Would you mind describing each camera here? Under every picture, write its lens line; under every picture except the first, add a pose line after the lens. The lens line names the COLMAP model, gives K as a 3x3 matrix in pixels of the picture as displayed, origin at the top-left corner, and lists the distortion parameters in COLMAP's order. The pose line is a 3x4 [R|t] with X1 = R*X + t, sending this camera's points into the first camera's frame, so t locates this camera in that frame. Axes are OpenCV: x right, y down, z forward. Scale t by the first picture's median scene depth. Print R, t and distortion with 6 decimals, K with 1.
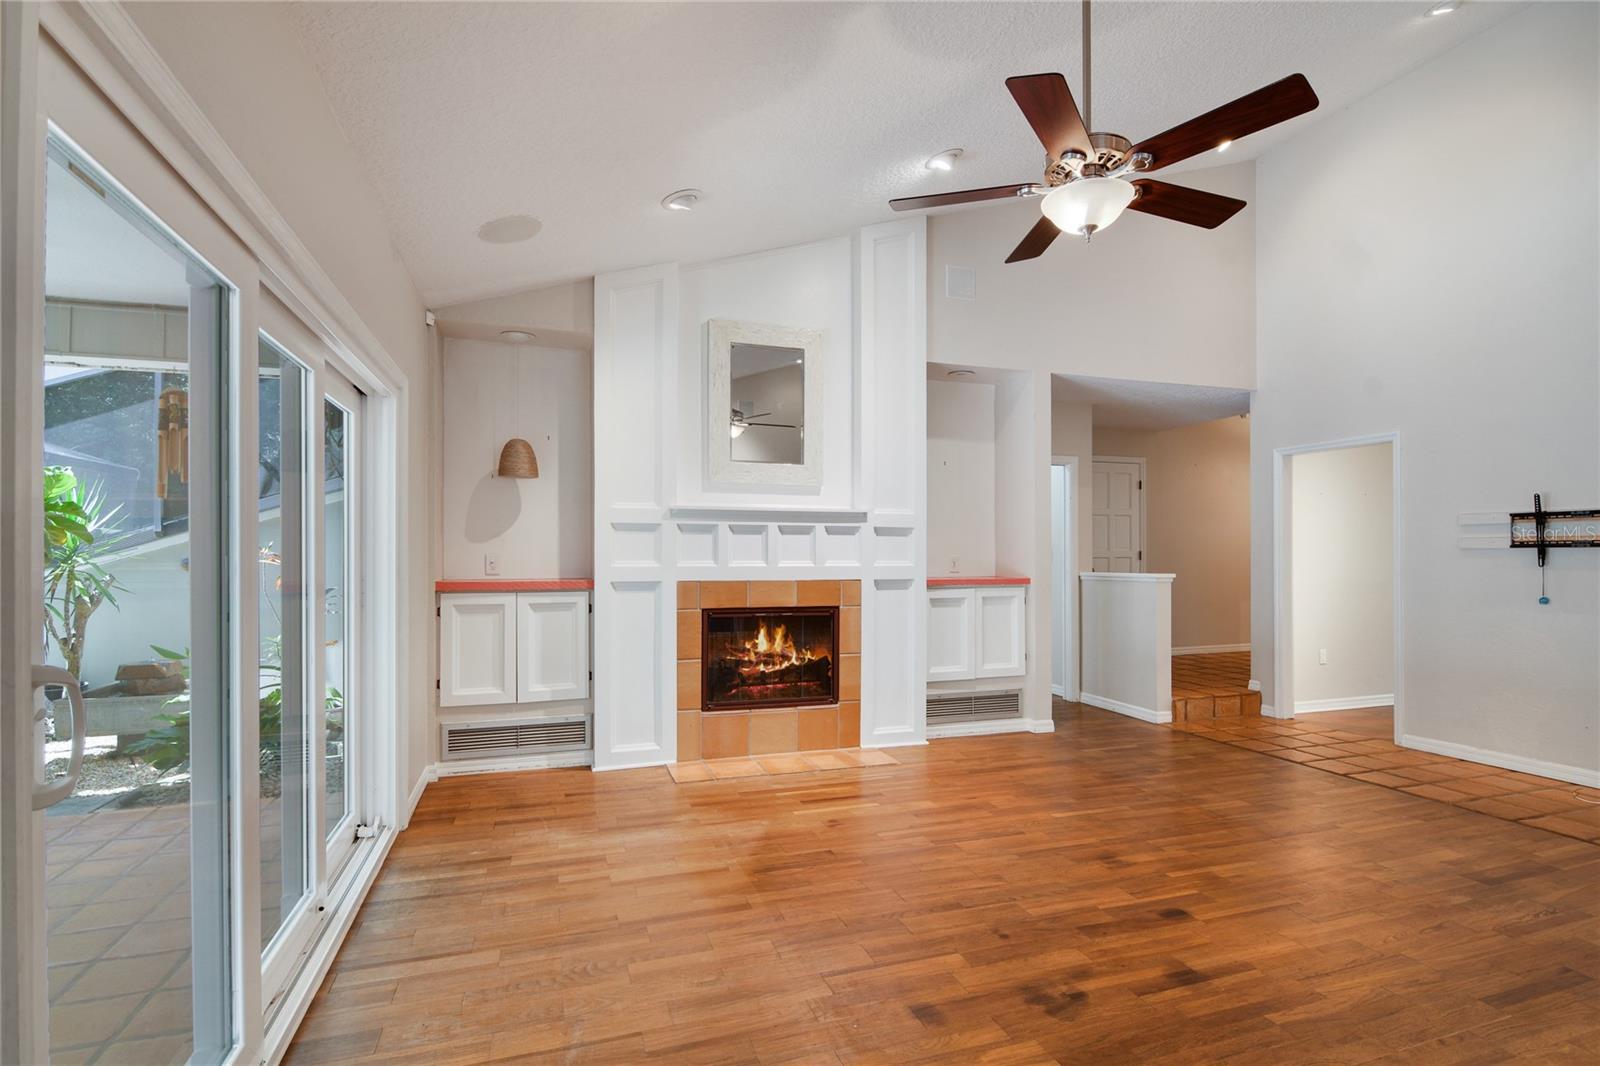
lens RADIAL K [[773.9, 0, 793.7], [0, 773.9, 537.1], [0, 0, 1]] dist [0.008368, -0.008520]
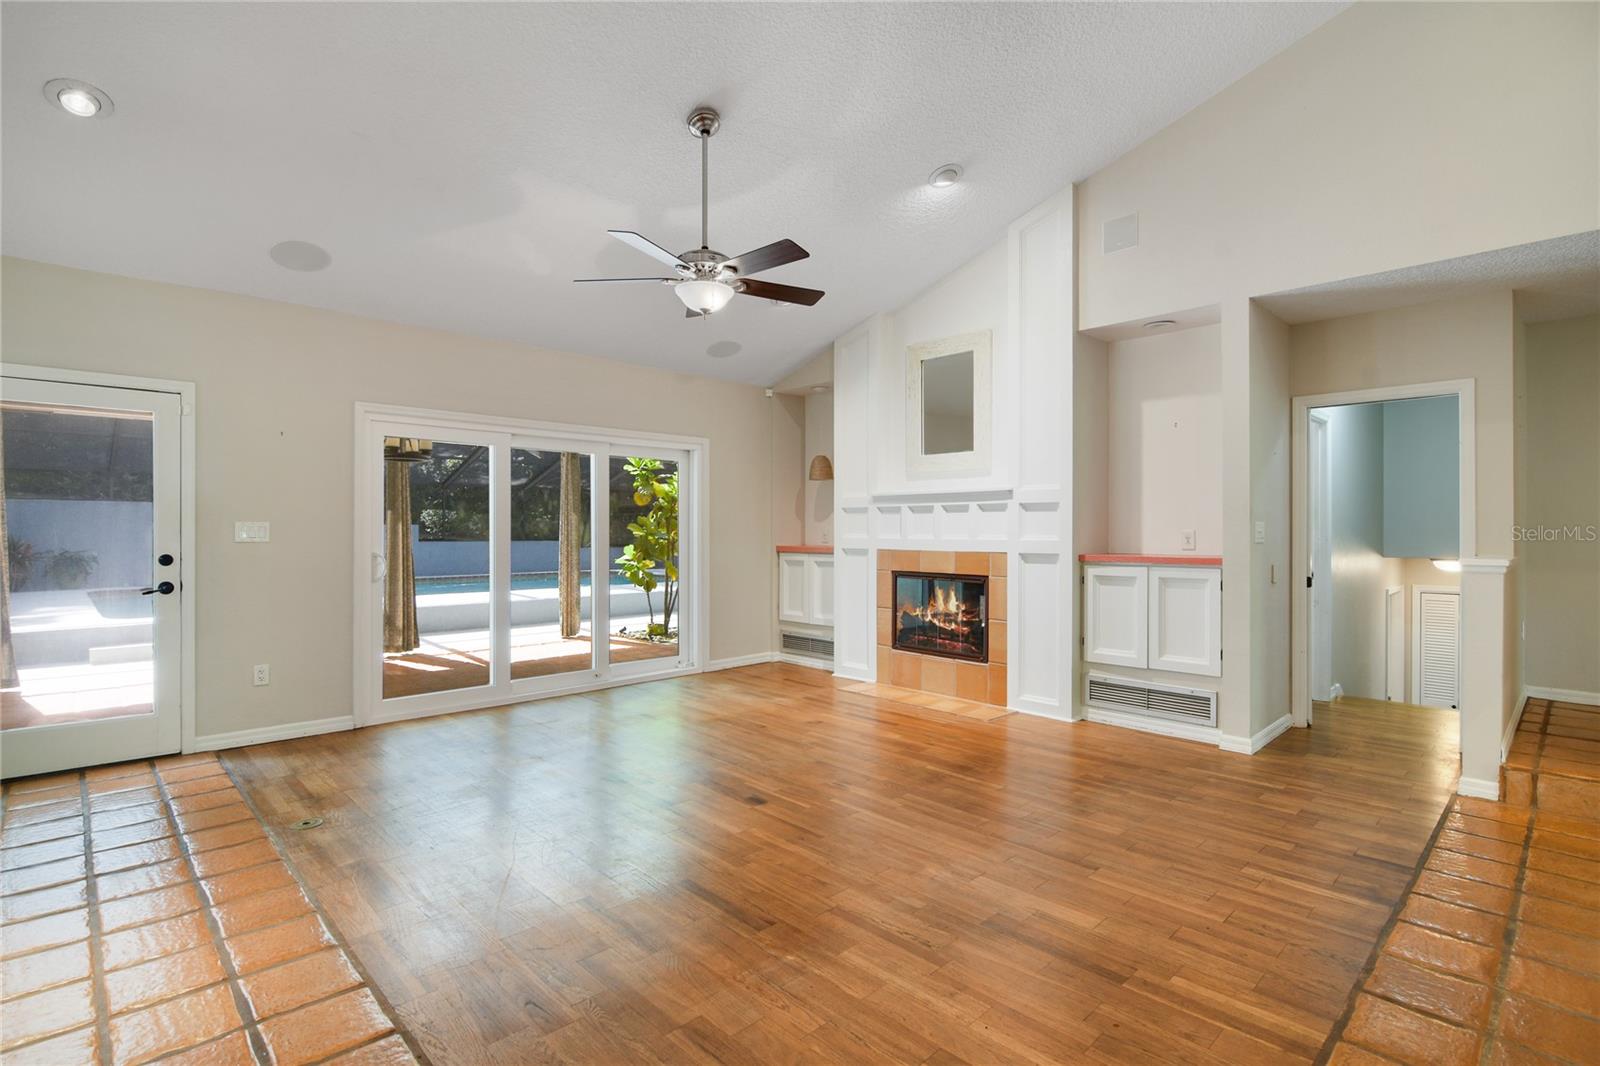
lens RADIAL K [[769.8, 0, 800.0], [0, 769.8, 533.0], [0, 0, 1]] dist [0.003310, -0.010121]
pose [[0.431125, 0.003930, -0.902283, 0.966903], [0.021606, 0.999659, 0.014678, 0.005917], [0.902033, -0.025823, 0.430893, 0.291829]]
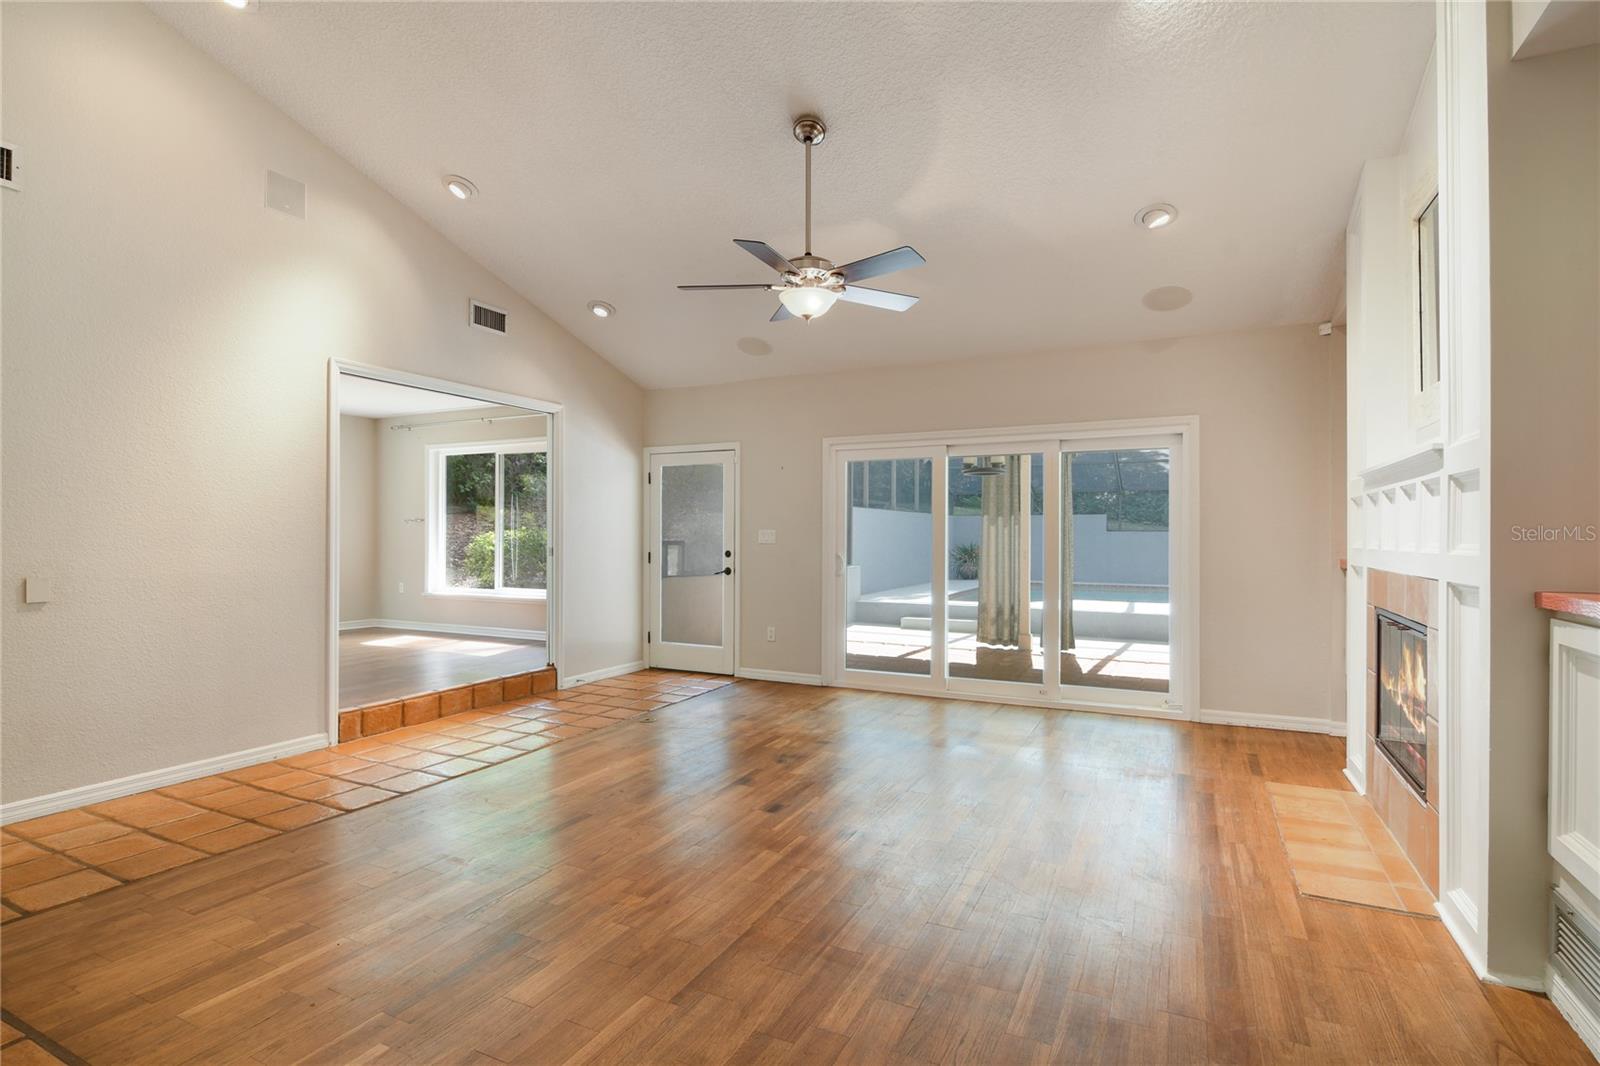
lens RADIAL K [[773.9, 0, 793.7], [0, 773.9, 537.1], [0, 0, 1]] dist [0.008368, -0.008520]
pose [[-0.712173, -0.001779, -0.702001, 0.783777], [0.015410, 0.999716, -0.018166, 0.030465], [0.701835, -0.023755, -0.711944, 1.111639]]
